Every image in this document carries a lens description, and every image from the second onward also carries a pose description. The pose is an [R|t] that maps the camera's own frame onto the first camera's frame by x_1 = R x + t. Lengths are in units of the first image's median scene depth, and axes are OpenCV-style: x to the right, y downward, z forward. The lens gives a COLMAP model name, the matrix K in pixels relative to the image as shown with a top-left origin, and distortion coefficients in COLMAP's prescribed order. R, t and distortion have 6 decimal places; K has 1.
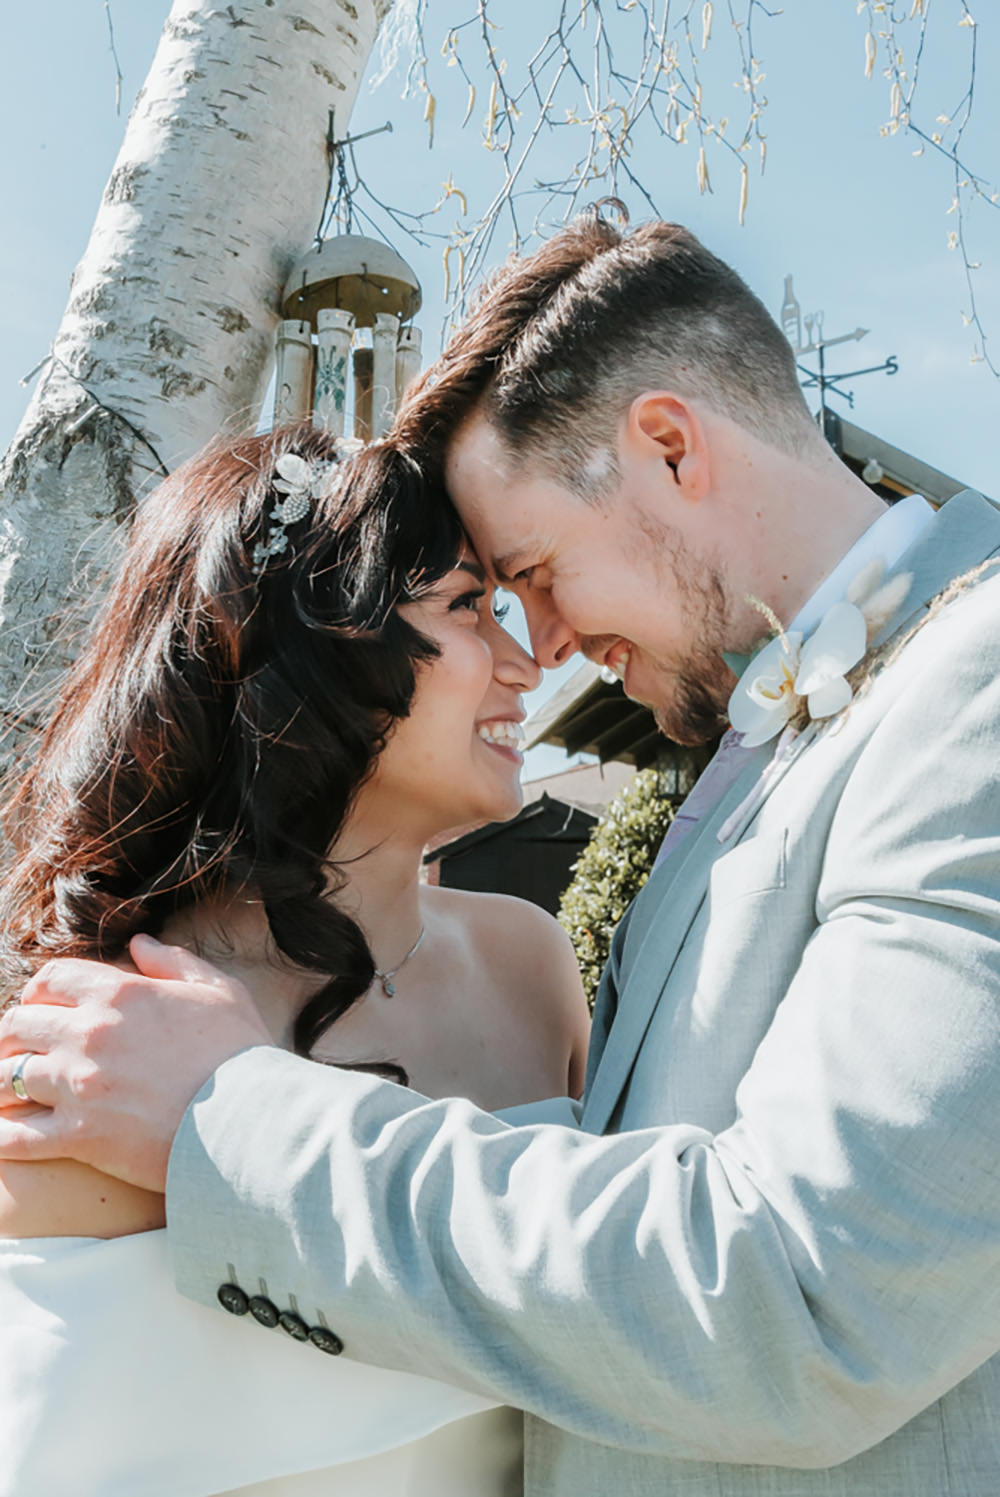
lens RADIAL K [[1635.3, 0, 495.2], [0, 1635.3, 751.0], [0, 0, 1]] dist [0.024004, 0.000000]
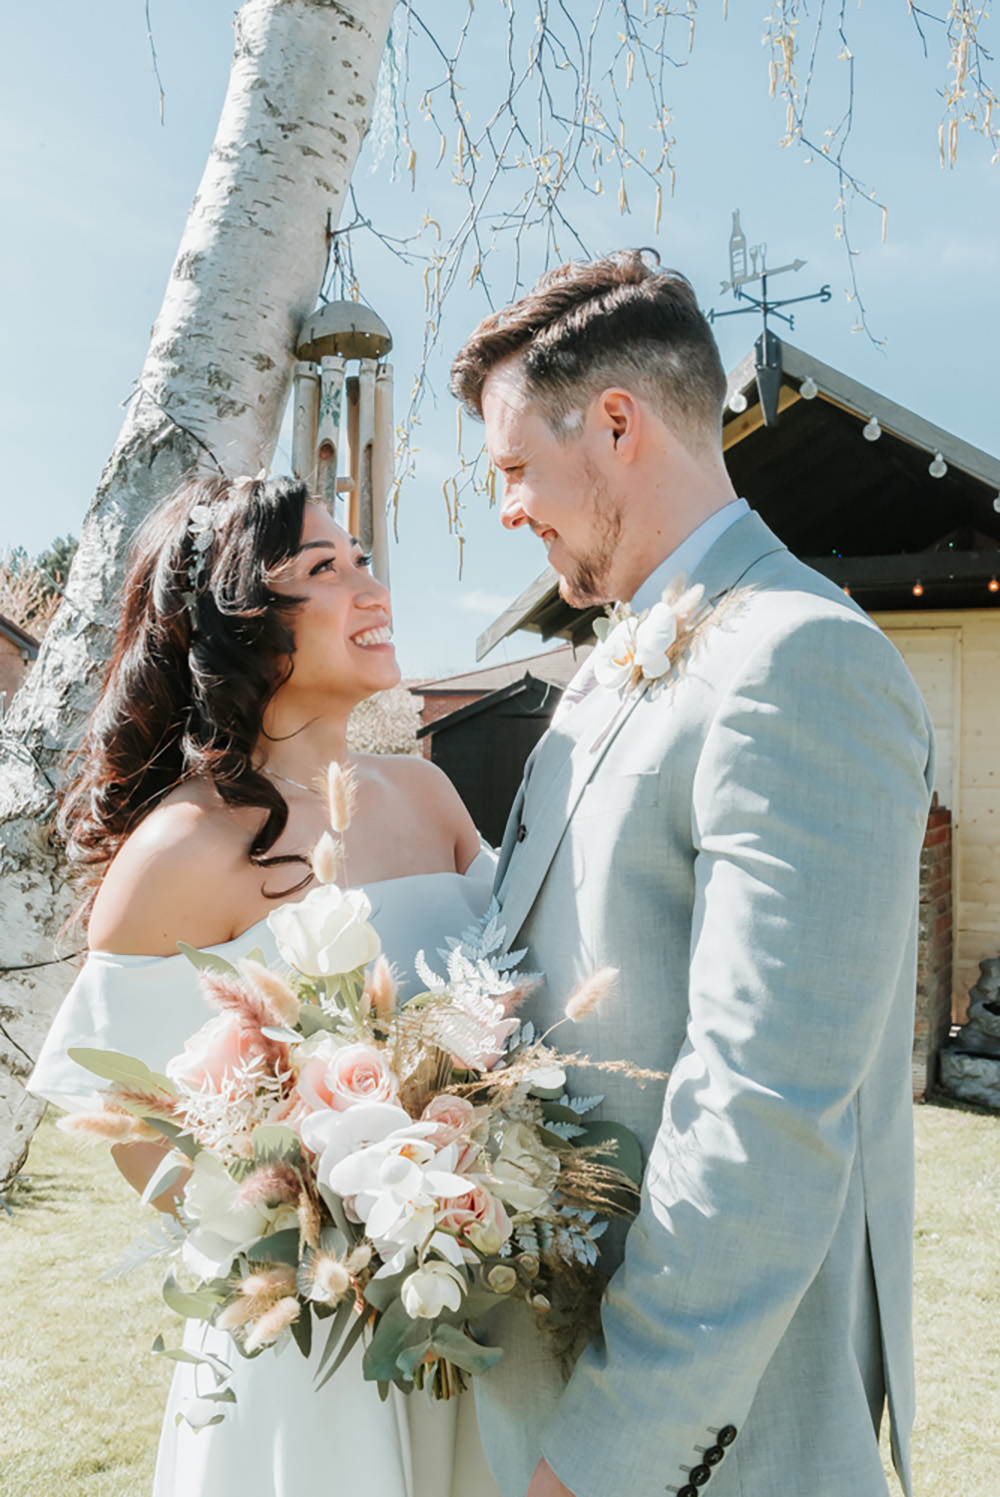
lens RADIAL K [[1532.2, 0, 494.2], [0, 1532.2, 756.1], [0, 0, 1]] dist [-0.003457, 0.000000]
pose [[0.999975, -0.004085, 0.005718, 0.036266], [0.003611, 0.996745, 0.080544, -0.020783], [-0.006029, -0.080521, 0.996735, -0.387295]]
